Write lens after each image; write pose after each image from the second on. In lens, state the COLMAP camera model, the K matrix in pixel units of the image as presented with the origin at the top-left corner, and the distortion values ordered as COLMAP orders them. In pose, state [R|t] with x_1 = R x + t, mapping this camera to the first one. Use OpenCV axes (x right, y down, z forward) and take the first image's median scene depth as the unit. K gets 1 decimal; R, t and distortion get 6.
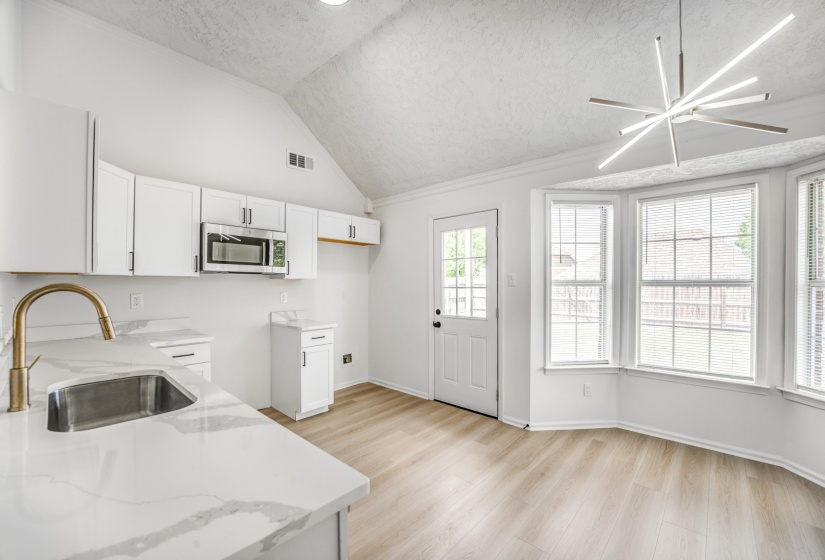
lens RADIAL K [[332.4, 0, 407.5], [0, 332.4, 284.3], [0, 0, 1]] dist [-0.021875, 0.000453]
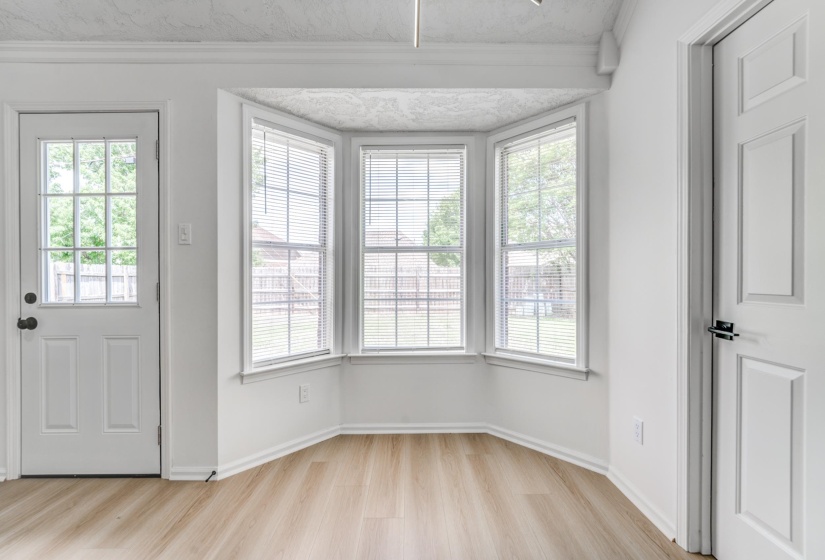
lens RADIAL K [[361.0, 0, 405.2], [0, 361.0, 278.6], [0, 0, 1]] dist [-0.002044, 0.001142]
pose [[0.731680, -0.000567, 0.681648, 0.165352], [0.005088, 0.999976, -0.004629, 0.071847], [-0.681630, 0.006855, 0.731665, 0.263266]]
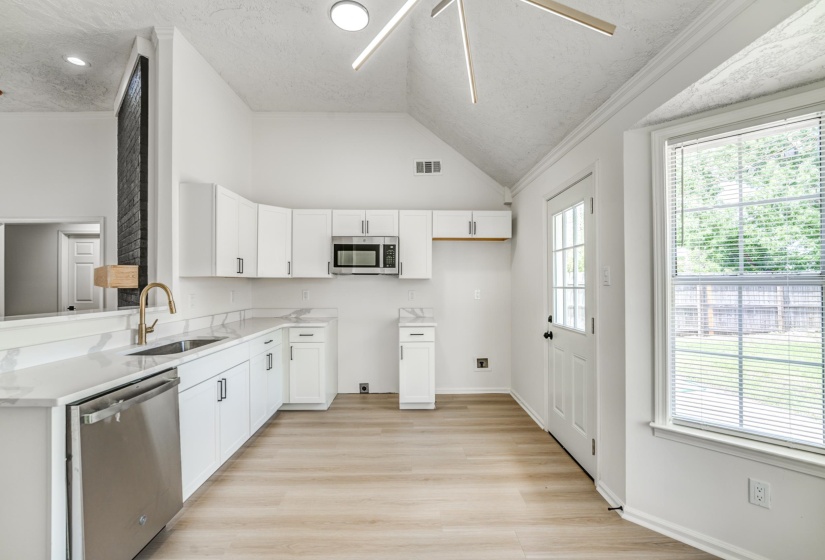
lens RADIAL K [[346.9, 0, 412.4], [0, 346.9, 280.5], [0, 0, 1]] dist [-0.011785, 0.000578]
pose [[0.691923, -0.006757, -0.721939, 0.554571], [-0.000215, 0.999954, -0.009565, 0.001185], [0.721971, 0.006774, 0.691890, 0.253577]]
